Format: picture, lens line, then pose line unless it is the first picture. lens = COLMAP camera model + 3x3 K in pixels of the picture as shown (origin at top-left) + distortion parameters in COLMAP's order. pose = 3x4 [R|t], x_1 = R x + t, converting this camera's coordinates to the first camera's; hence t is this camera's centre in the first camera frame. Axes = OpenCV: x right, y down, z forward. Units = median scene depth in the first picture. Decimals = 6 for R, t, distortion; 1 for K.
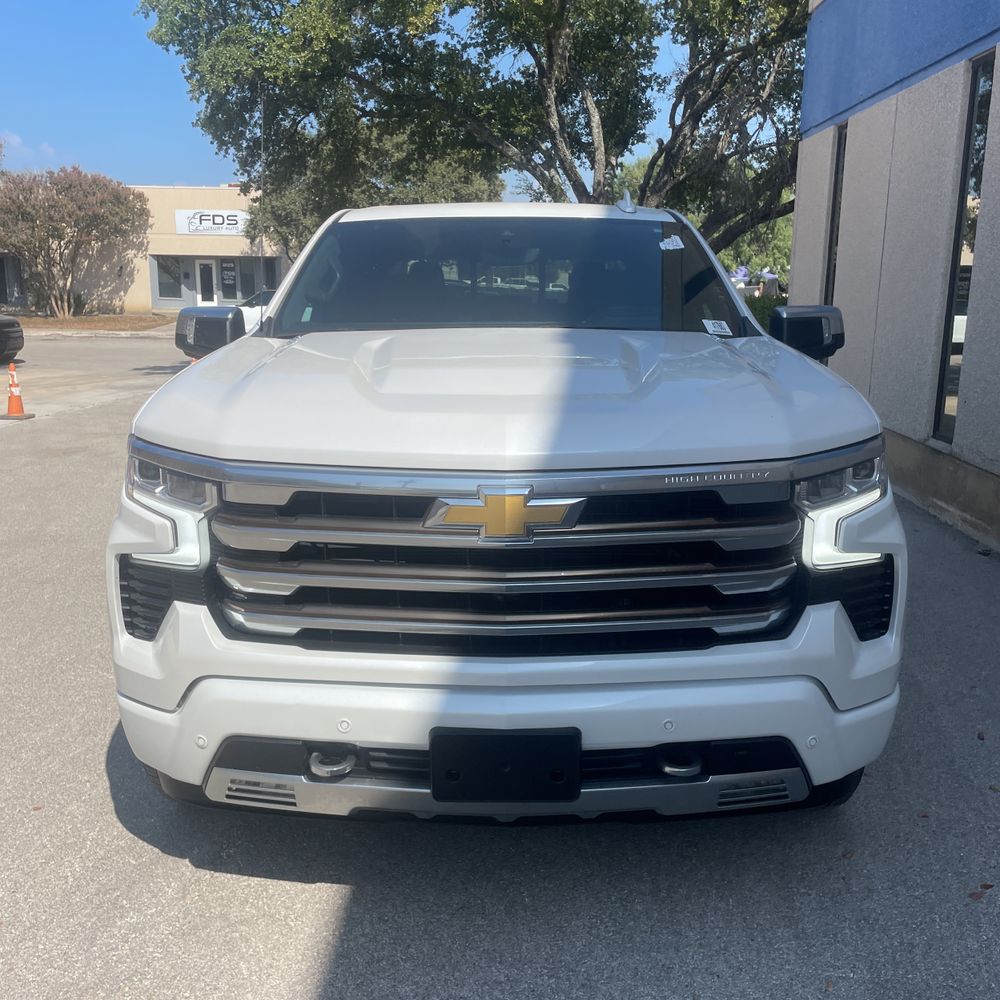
lens RADIAL K [[1011.6, 0, 497.5], [0, 1011.6, 496.4], [0, 0, 1]] dist [0.083142, -0.125292]
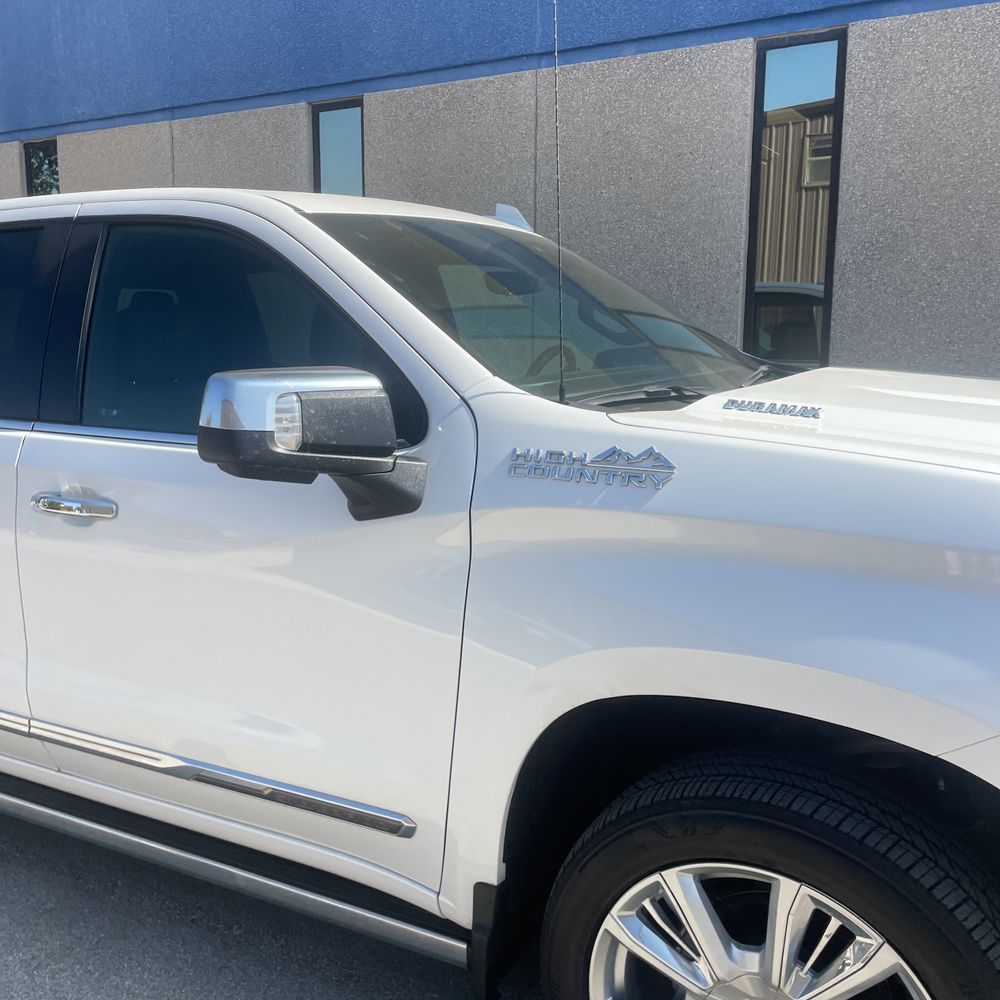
lens RADIAL K [[1011.6, 0, 497.5], [0, 1011.6, 496.4], [0, 0, 1]] dist [0.083142, -0.125292]
pose [[0.473317, -0.150170, 0.867998, -0.131899], [0.189740, 0.979613, 0.066016, -0.028115], [-0.860215, 0.133447, 0.492161, 0.139518]]
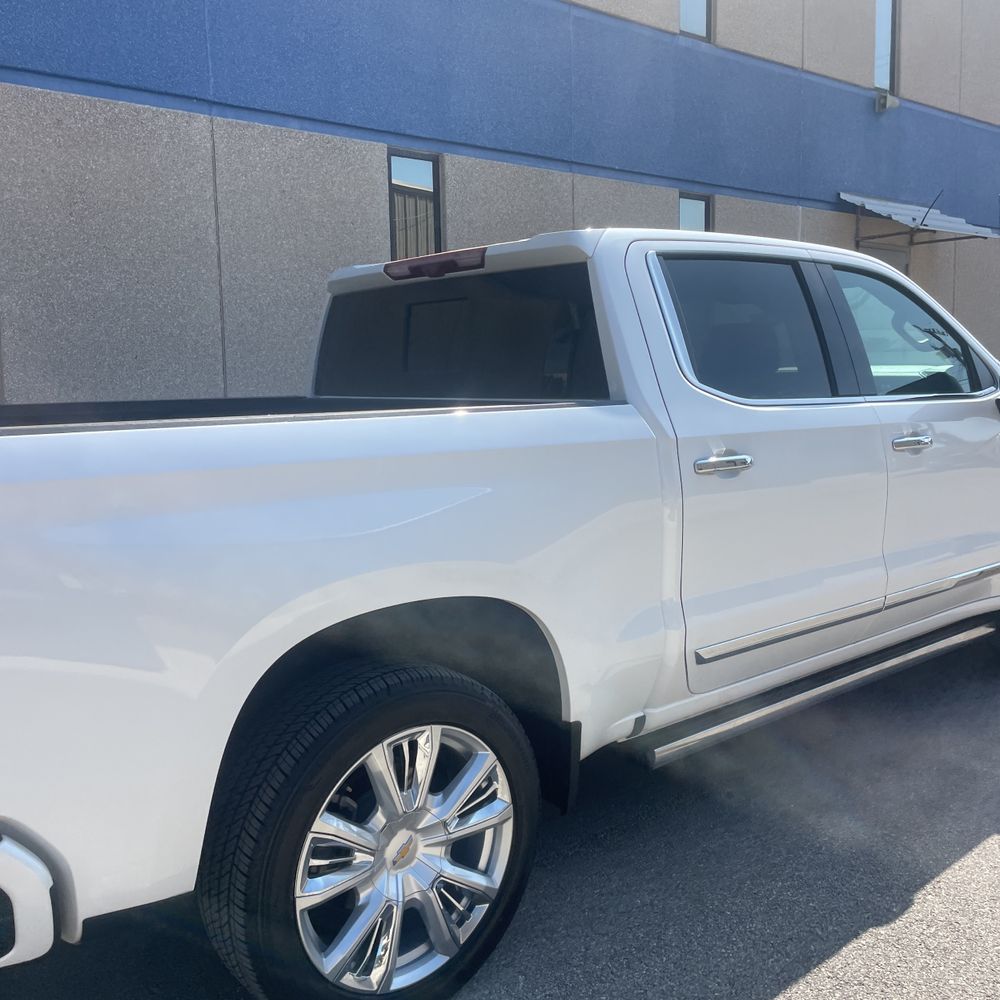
lens RADIAL K [[993.9, 0, 497.3], [0, 993.9, 496.4], [0, 0, 1]] dist [0.091197, -0.129958]
pose [[-0.648666, -0.080093, 0.756847, -0.145494], [0.175474, 0.951916, 0.251128, -0.081165], [-0.740568, 0.295706, -0.603421, 0.419851]]
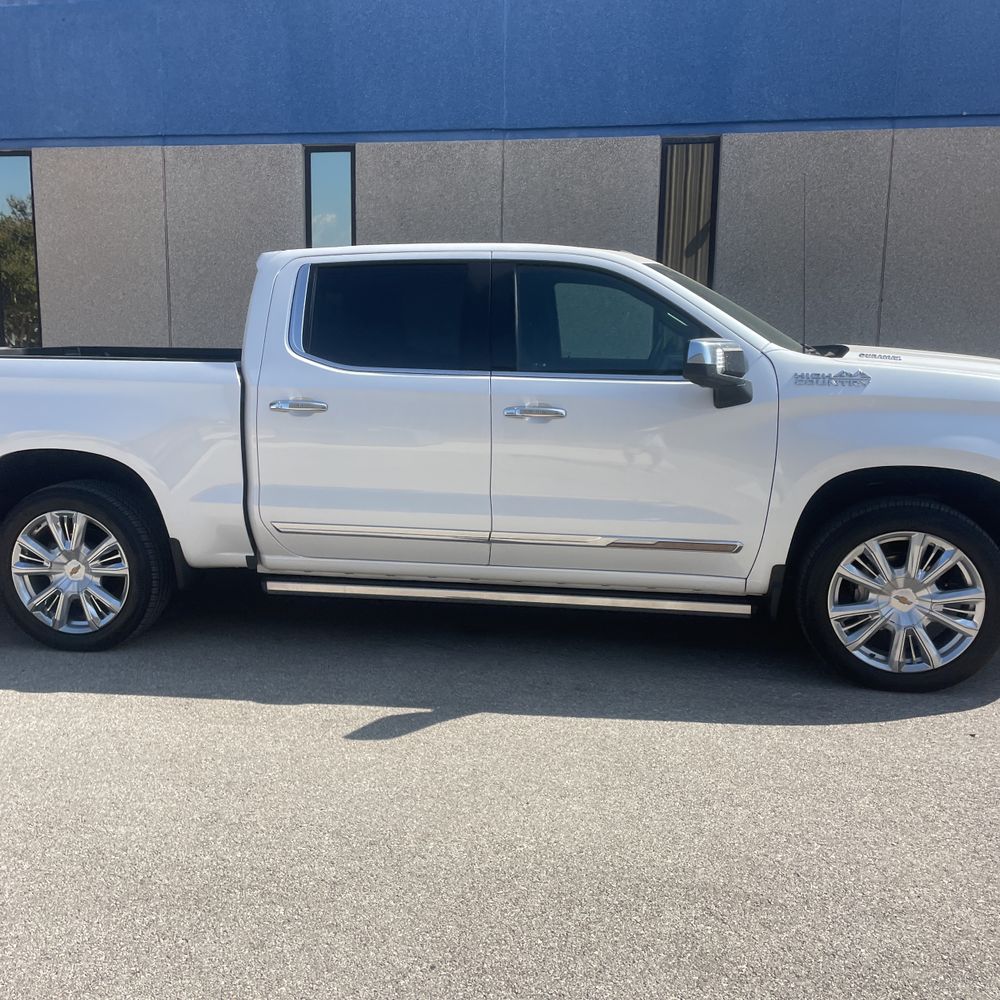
lens RADIAL K [[1011.6, 0, 497.5], [0, 1011.6, 496.4], [0, 0, 1]] dist [0.083142, -0.125292]
pose [[0.159243, -0.161204, 0.973989, -0.281283], [0.195874, 0.972124, 0.128871, -0.041293], [-0.967613, 0.170258, 0.186379, 0.210815]]
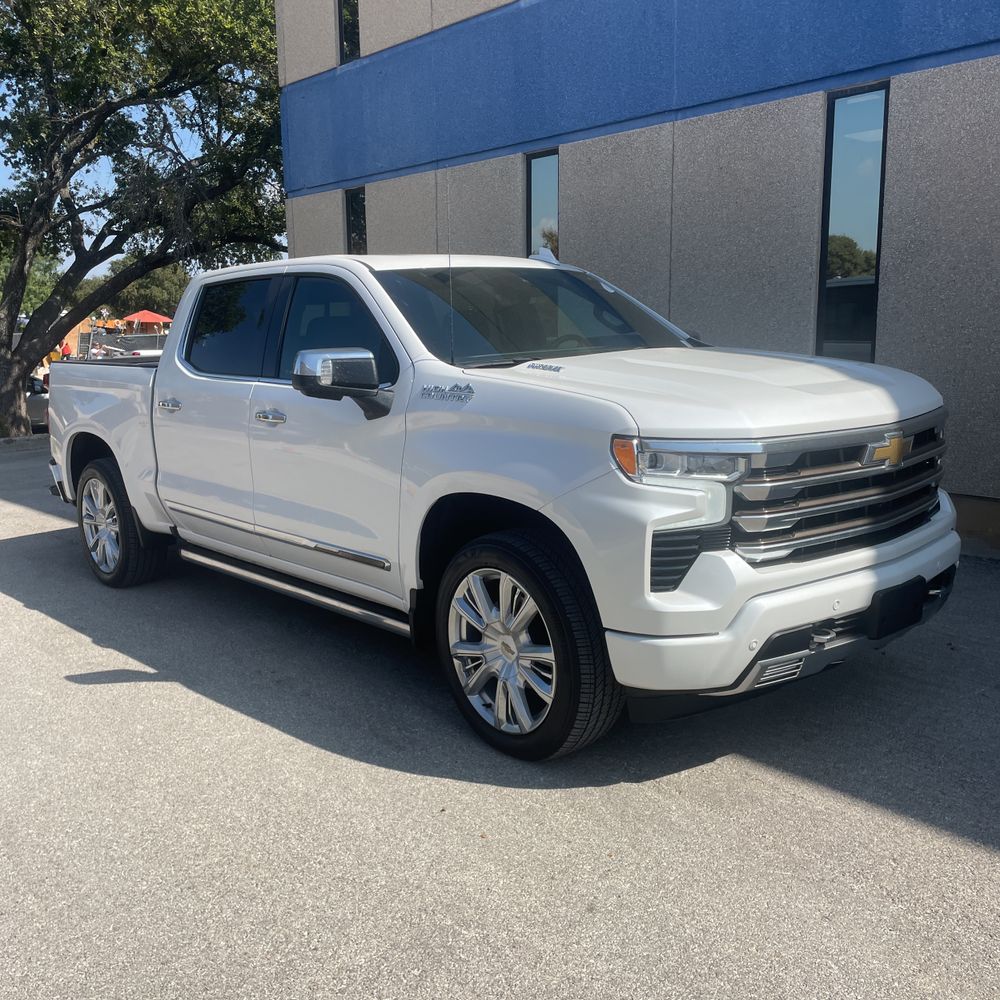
lens RADIAL K [[1011.6, 0, 497.5], [0, 1011.6, 496.4], [0, 0, 1]] dist [0.083142, -0.125292]
pose [[0.740421, -0.135016, 0.658443, -0.175914], [0.163115, 0.986427, 0.018848, -0.004943], [-0.652051, 0.093447, 0.752394, 0.020968]]
